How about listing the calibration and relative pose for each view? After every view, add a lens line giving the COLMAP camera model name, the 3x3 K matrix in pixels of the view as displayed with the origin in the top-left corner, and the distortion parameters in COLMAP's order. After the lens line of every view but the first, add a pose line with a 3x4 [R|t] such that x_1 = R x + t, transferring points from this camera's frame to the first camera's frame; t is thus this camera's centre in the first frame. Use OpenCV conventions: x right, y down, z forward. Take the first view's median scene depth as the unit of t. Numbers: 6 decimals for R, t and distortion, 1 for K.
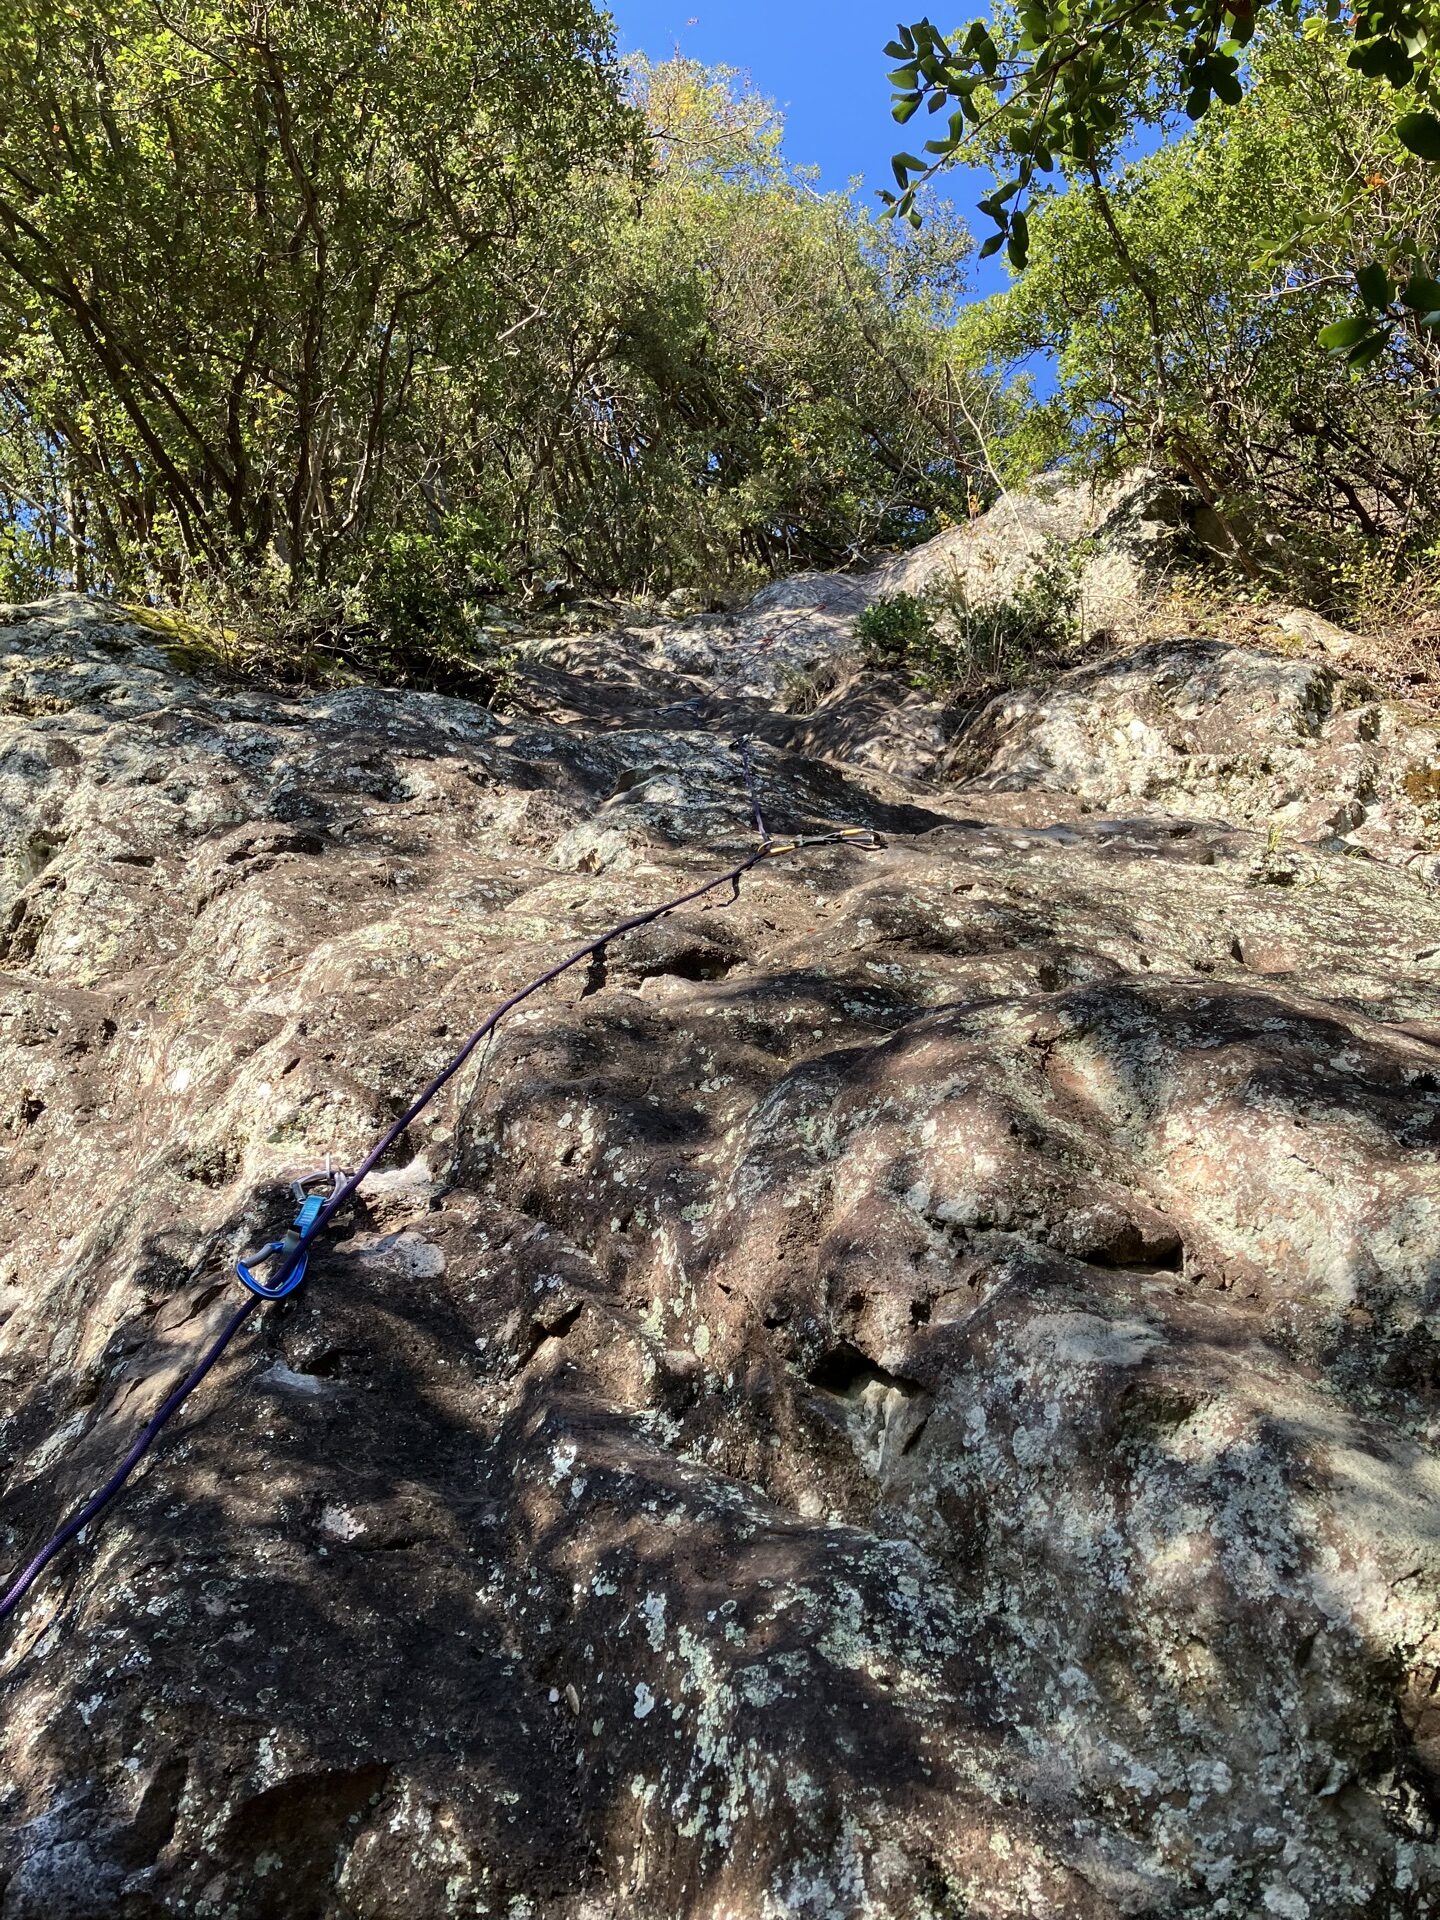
lens RADIAL K [[1589.2, 0, 726.7], [0, 1589.2, 960.5], [0, 0, 1]] dist [0.051688, -0.053143]
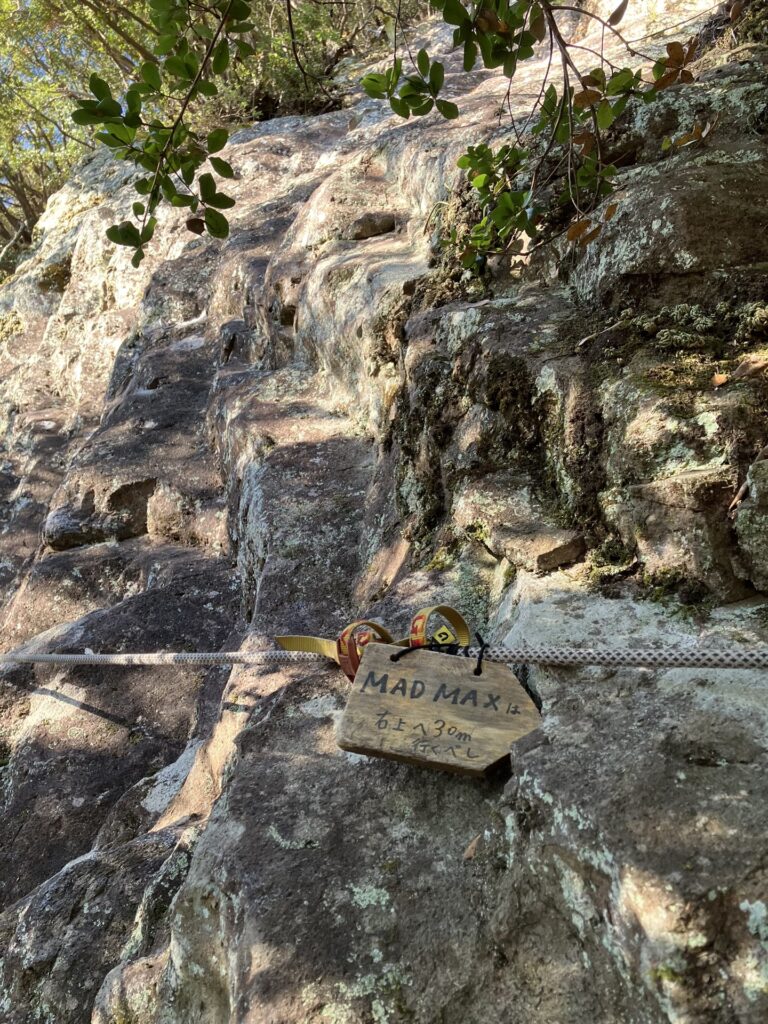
lens RADIAL K [[847.6, 0, 387.6], [0, 847.6, 512.3], [0, 0, 1]] dist [0.051688, -0.053143]
pose [[0.919376, -0.250303, -0.303475, 0.368919], [0.327513, 0.914371, 0.238036, 0.180381], [0.217907, -0.318236, 0.922628, -0.223375]]
